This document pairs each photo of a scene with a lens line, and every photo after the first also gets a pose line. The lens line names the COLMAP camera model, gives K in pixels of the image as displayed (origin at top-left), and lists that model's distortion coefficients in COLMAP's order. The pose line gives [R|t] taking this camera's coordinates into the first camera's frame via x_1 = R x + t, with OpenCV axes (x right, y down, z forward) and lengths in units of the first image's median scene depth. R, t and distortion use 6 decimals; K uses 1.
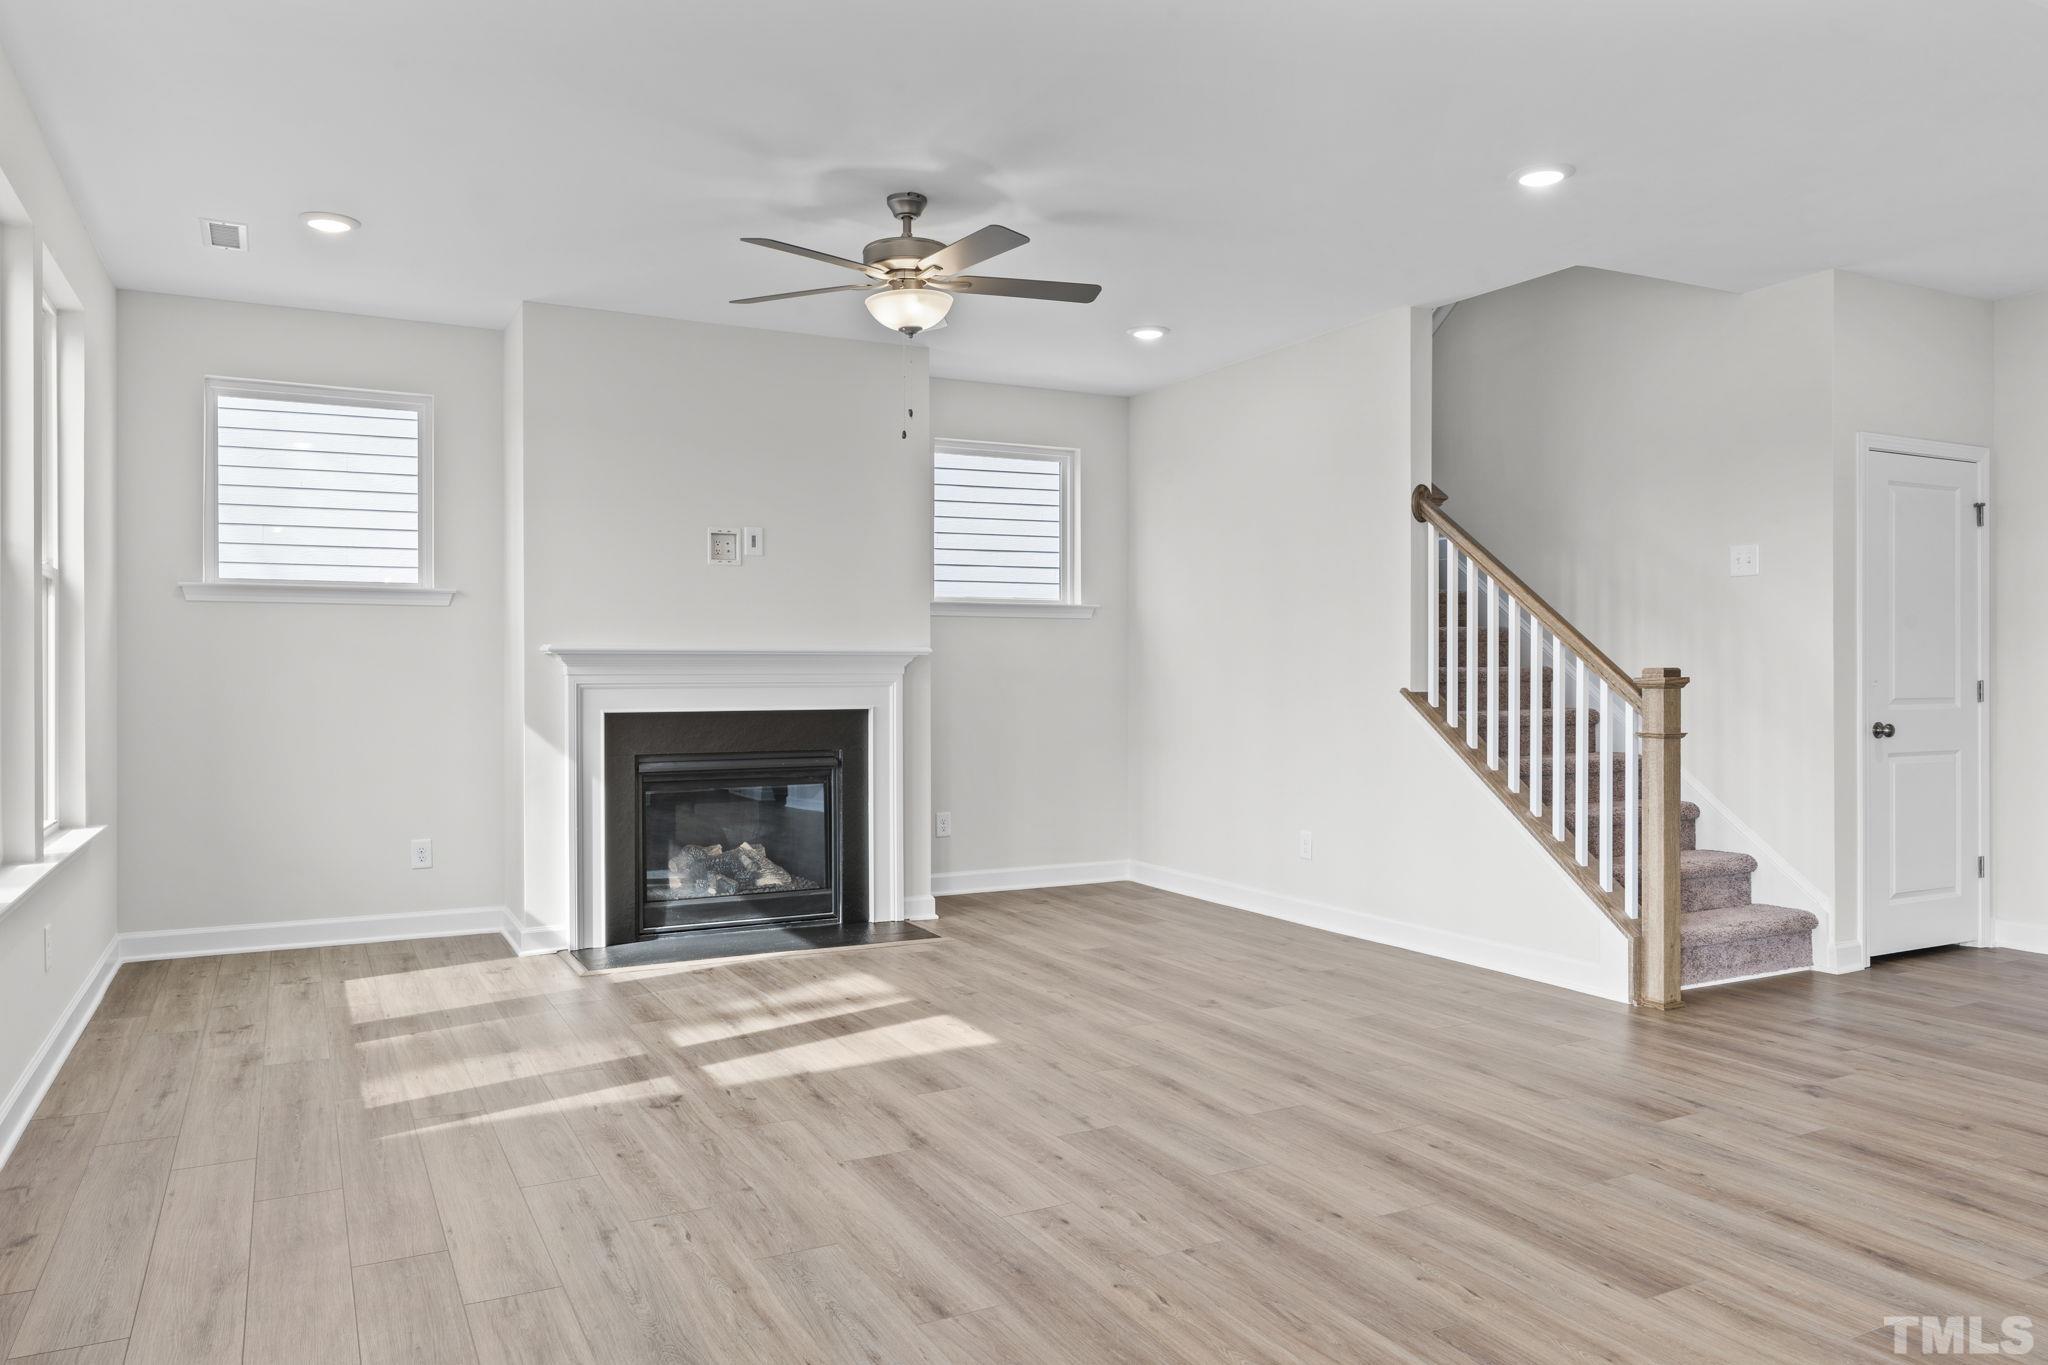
lens RADIAL K [[1365.1, 0, 1016.8], [0, 1365.1, 678.9], [0, 0, 1]] dist [-0.002548, 0.000040]
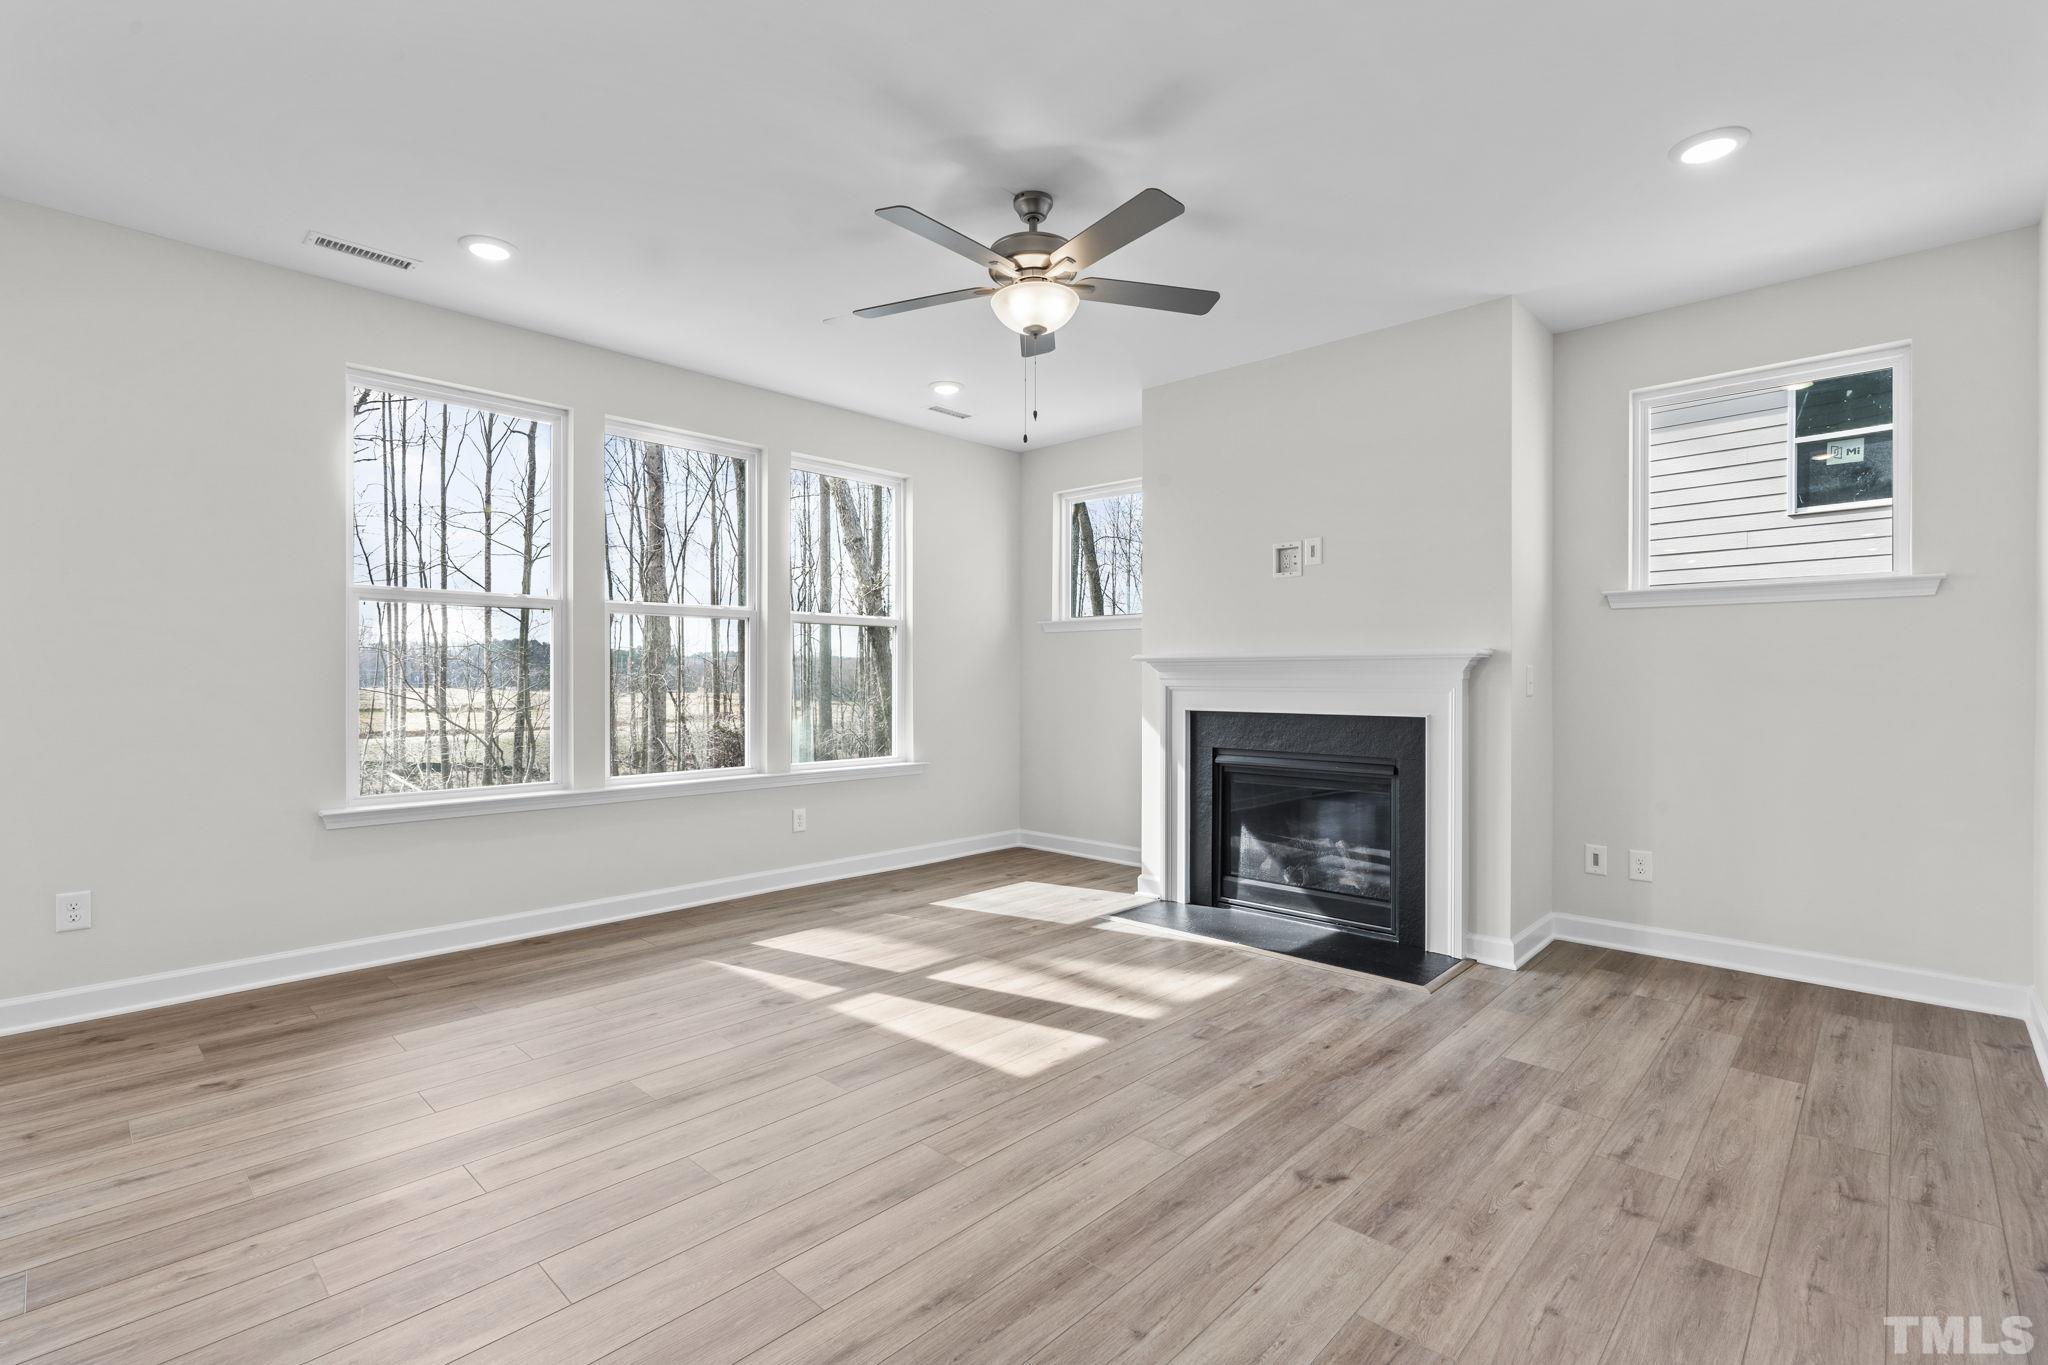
lens RADIAL K [[929.3, 0, 1025.8], [0, 929.3, 683.4], [0, 0, 1]] dist [-0.006704, 0.000031]
pose [[0.333098, 0.008205, -0.942857, 0.463526], [-0.005127, 0.999963, 0.006891, -0.004303], [0.942878, 0.002539, 0.333128, 0.639913]]
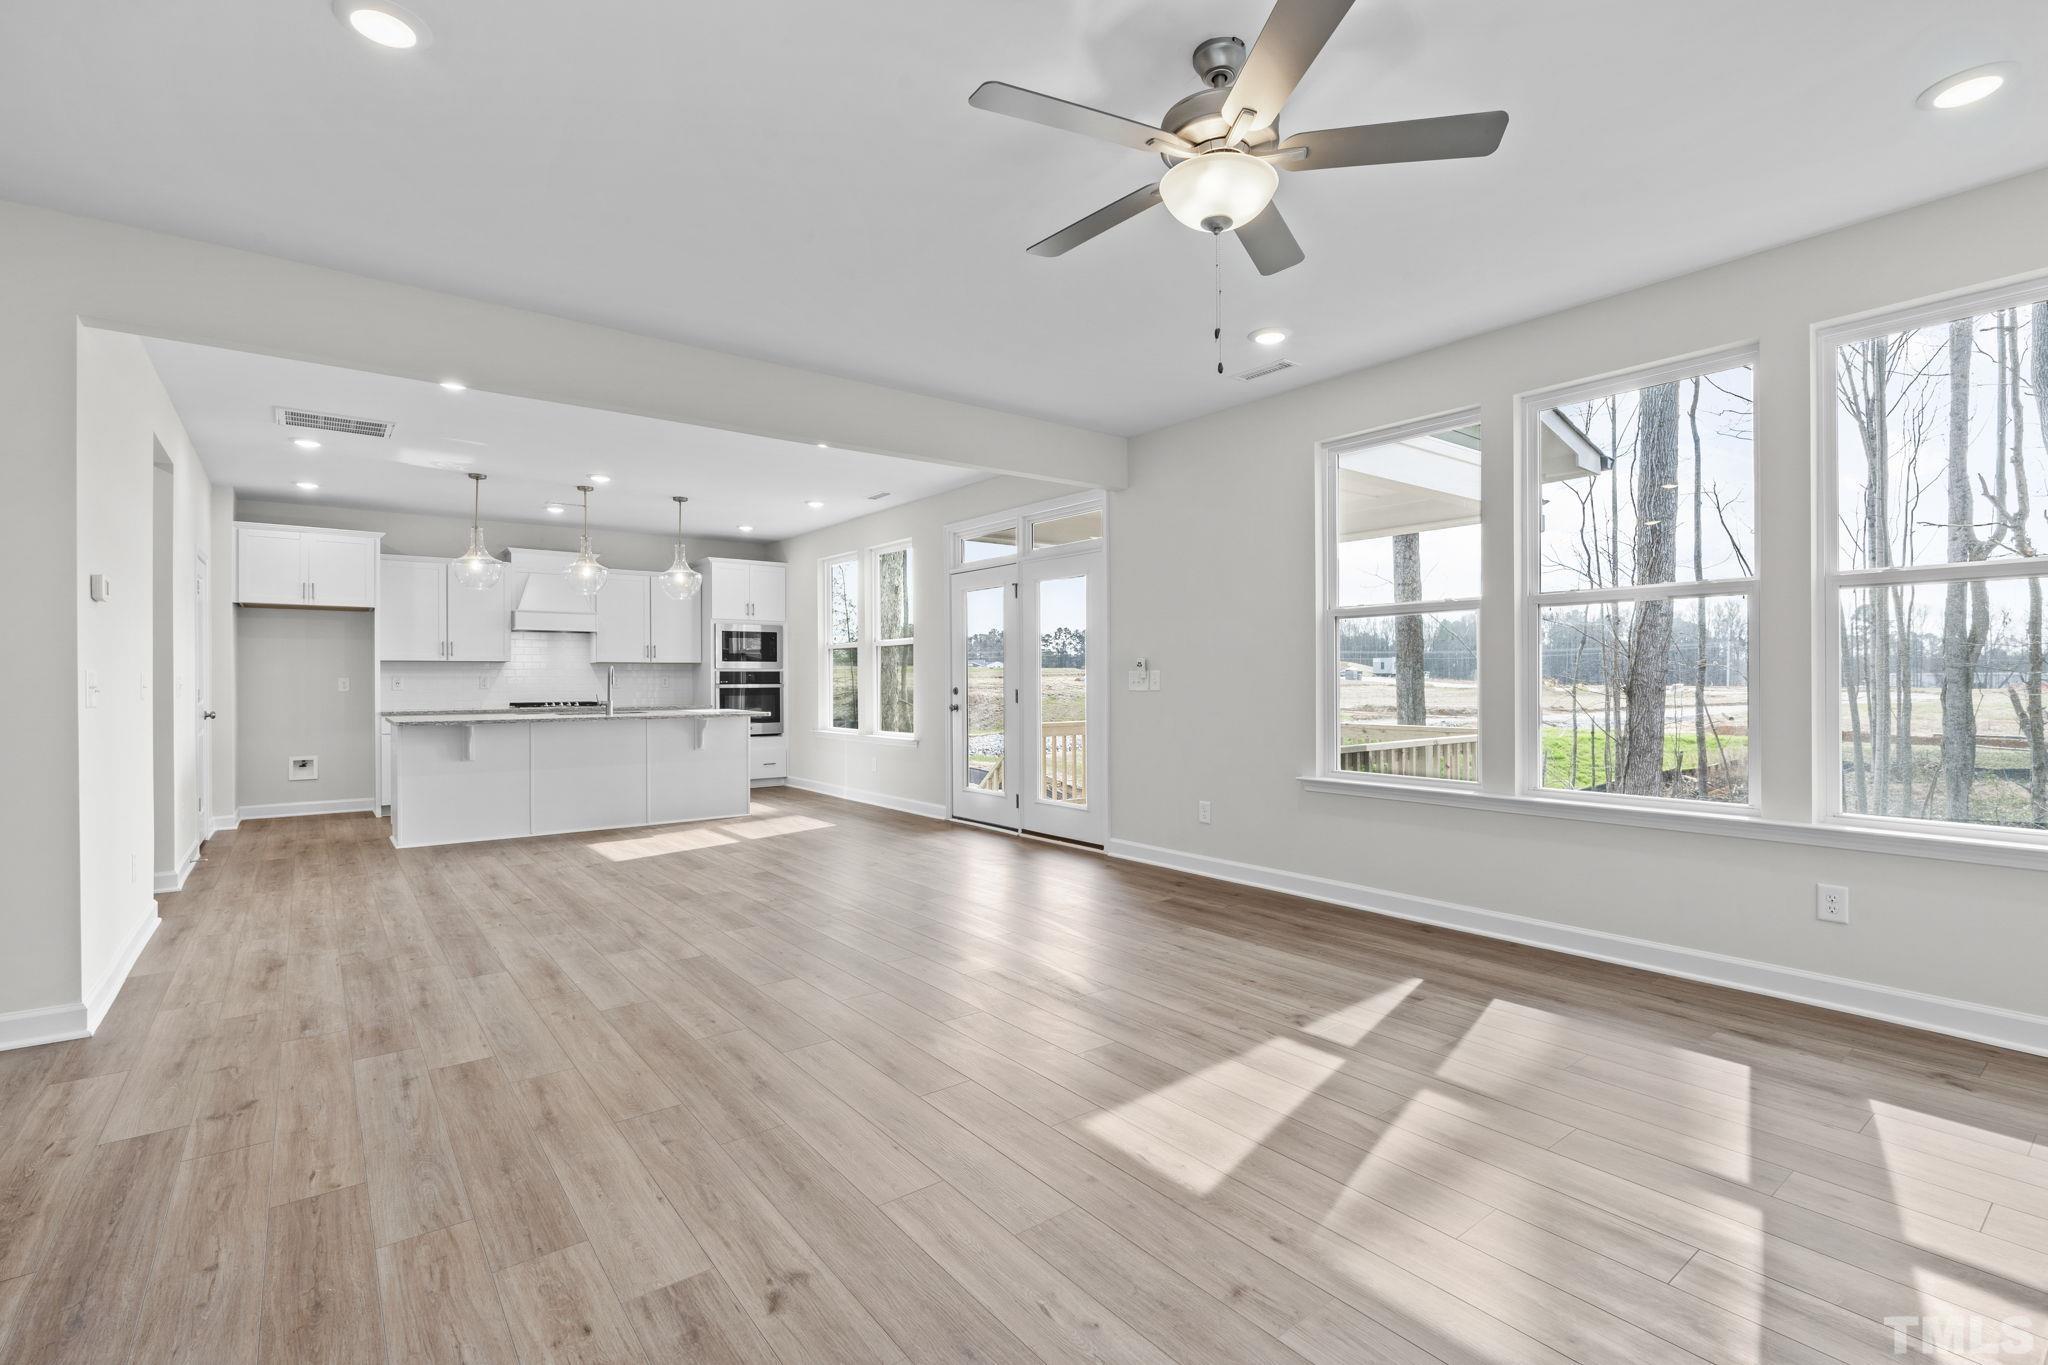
lens RADIAL K [[929.3, 0, 1025.4], [0, 929.3, 683.2], [0, 0, 1]] dist [-0.006704, 0.000031]
pose [[-0.983038, 0.007179, -0.183259, 0.101254], [0.006063, 0.999960, 0.006647, -0.004452], [0.183299, 0.005423, -0.983042, 1.235951]]
